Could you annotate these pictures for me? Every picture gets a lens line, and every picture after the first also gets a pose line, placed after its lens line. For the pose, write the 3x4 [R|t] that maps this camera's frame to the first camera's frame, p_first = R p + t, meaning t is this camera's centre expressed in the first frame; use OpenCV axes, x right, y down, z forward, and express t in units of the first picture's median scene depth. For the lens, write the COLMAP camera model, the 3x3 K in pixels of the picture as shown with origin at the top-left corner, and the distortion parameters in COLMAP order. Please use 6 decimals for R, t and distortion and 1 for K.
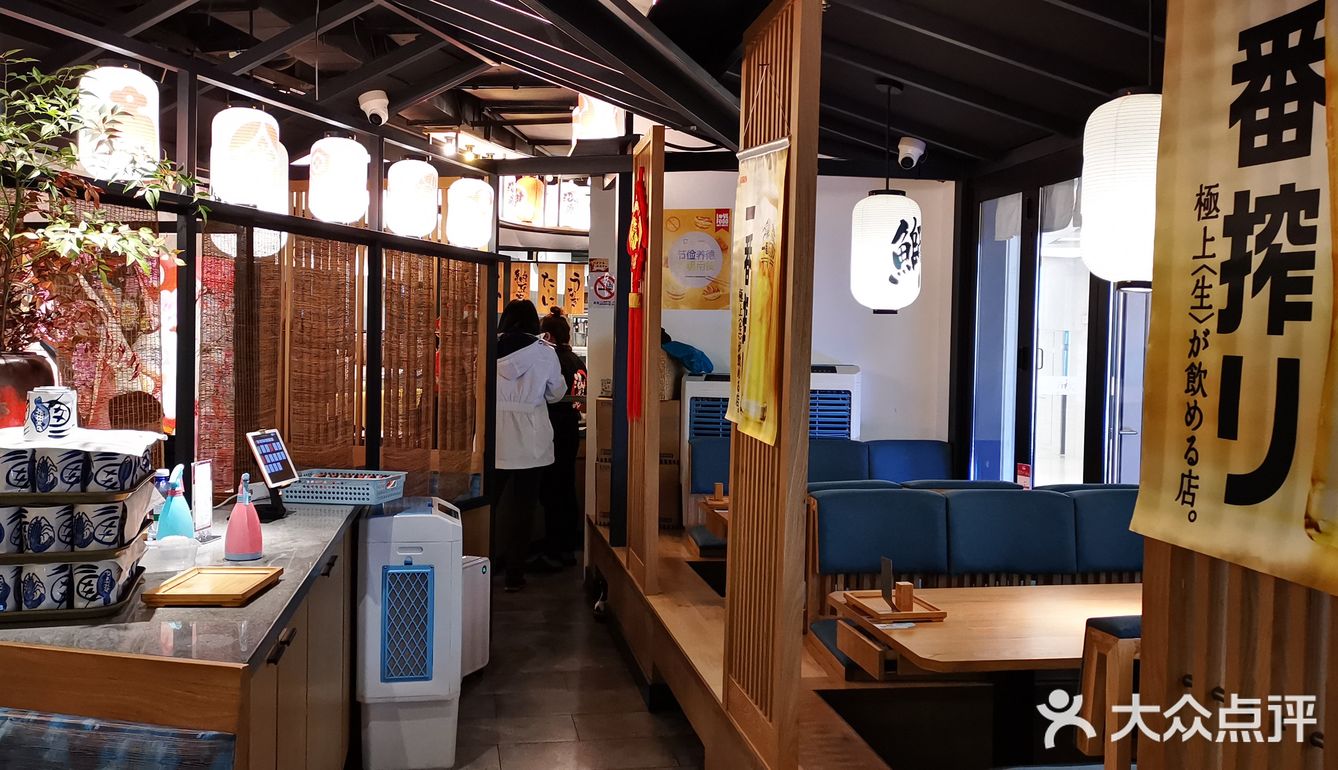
lens RADIAL K [[1215.4, 0, 667.2], [0, 1215.4, 384.8], [0, 0, 1]] dist [0.046838, 0.000000]
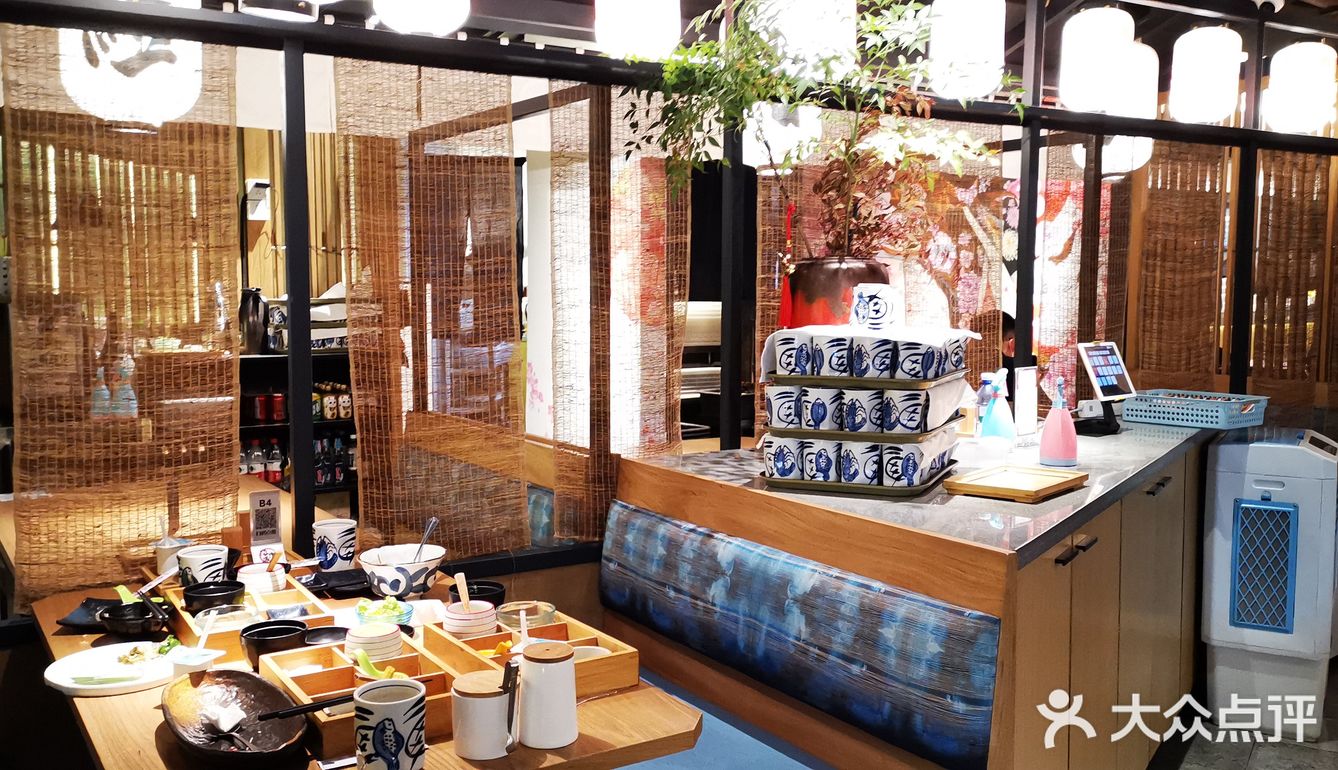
lens RADIAL K [[1215.4, 0, 668.2], [0, 1215.4, 388.6], [0, 0, 1]] dist [0.046838, 0.000000]
pose [[0.754625, 0.040097, -0.654930, 0.071837], [-0.009658, 0.998702, 0.050016, 0.043773], [0.656085, -0.031418, 0.754033, 0.070870]]
